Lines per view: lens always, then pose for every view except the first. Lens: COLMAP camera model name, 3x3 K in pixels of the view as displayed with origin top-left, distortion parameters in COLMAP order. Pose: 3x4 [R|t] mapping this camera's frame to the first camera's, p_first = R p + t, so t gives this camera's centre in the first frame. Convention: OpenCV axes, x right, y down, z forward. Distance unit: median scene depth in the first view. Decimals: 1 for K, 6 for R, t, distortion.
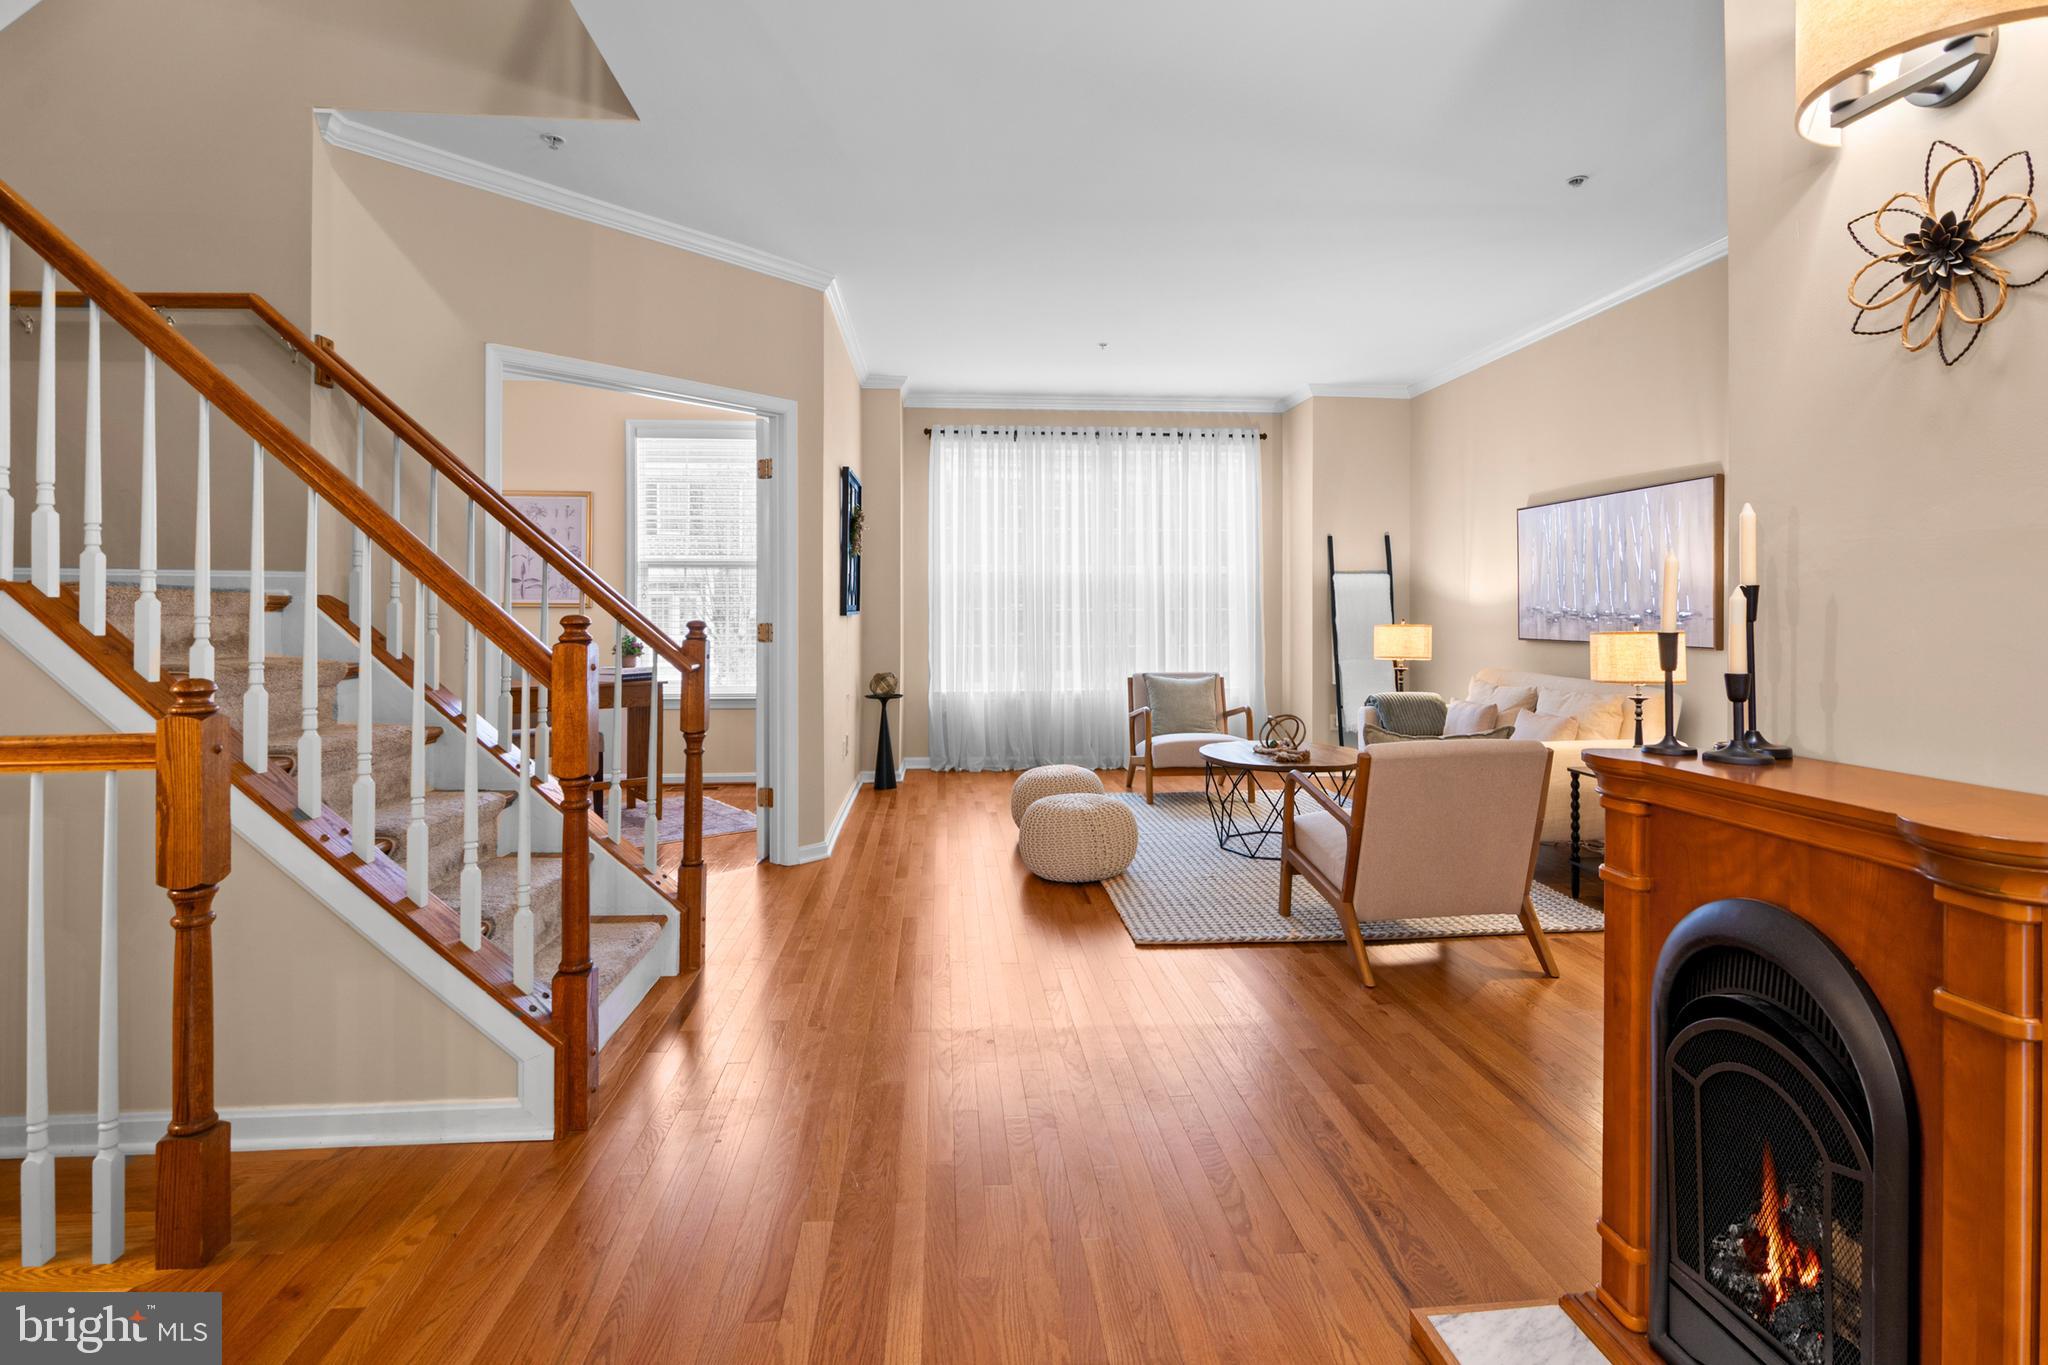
lens RADIAL K [[1030.0, 0, 1026.8], [0, 1030.0, 608.9], [0, 0, 1]] dist [-0.009718, -0.001519]
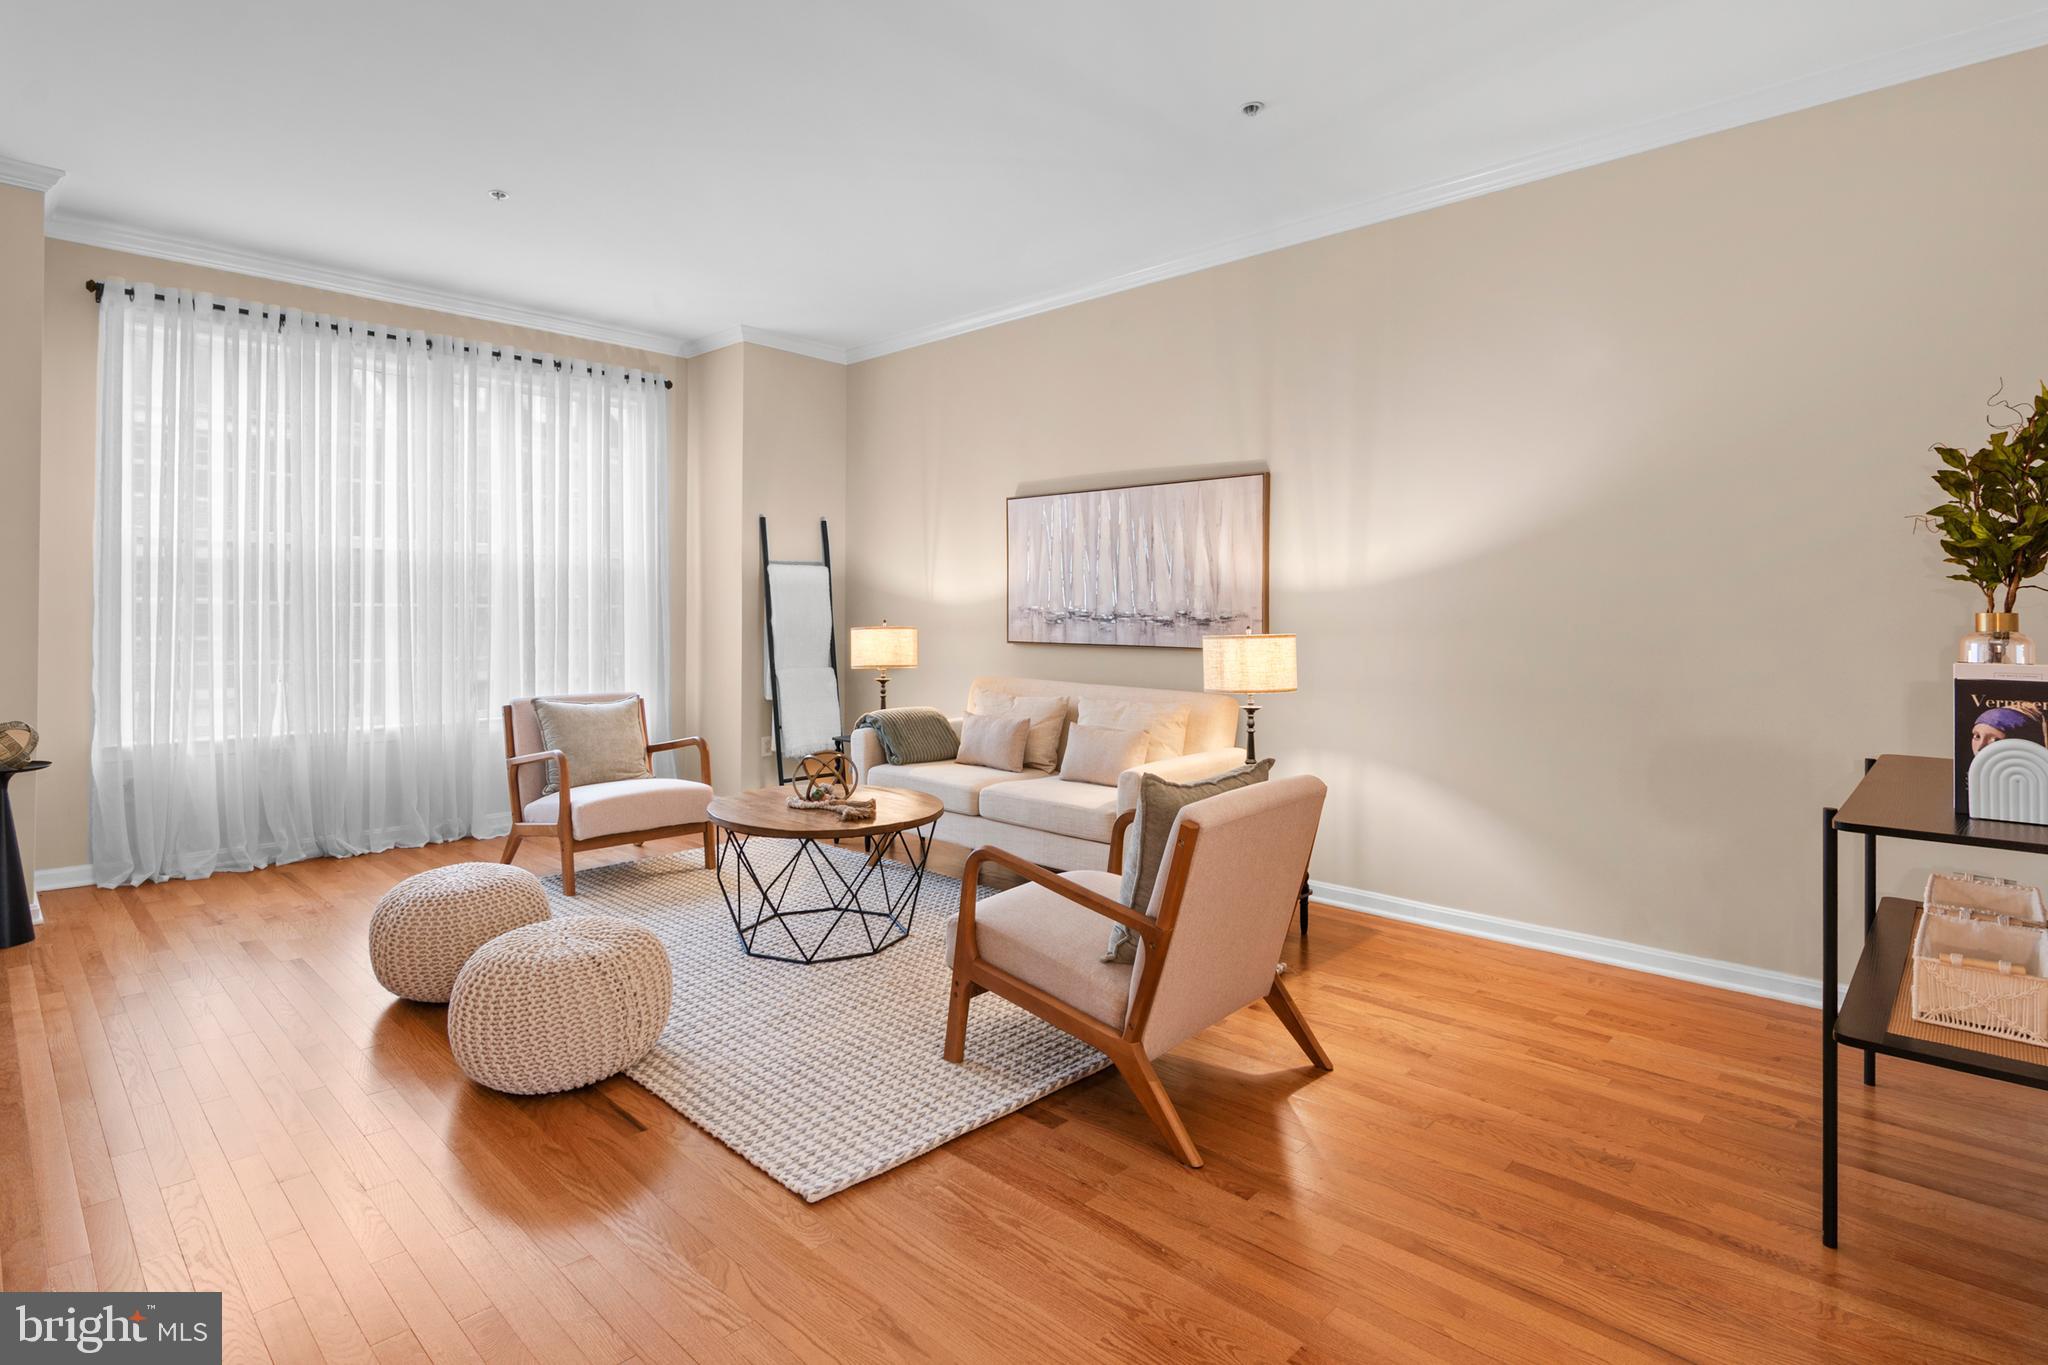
lens RADIAL K [[1030.0, 0, 1026.8], [0, 1030.0, 608.9], [0, 0, 1]] dist [-0.009718, -0.001519]
pose [[0.745619, 0.007291, 0.666333, -0.092023], [-0.008072, 0.999966, -0.001909, 0.001437], [-0.666324, -0.003955, 0.745652, 0.261275]]
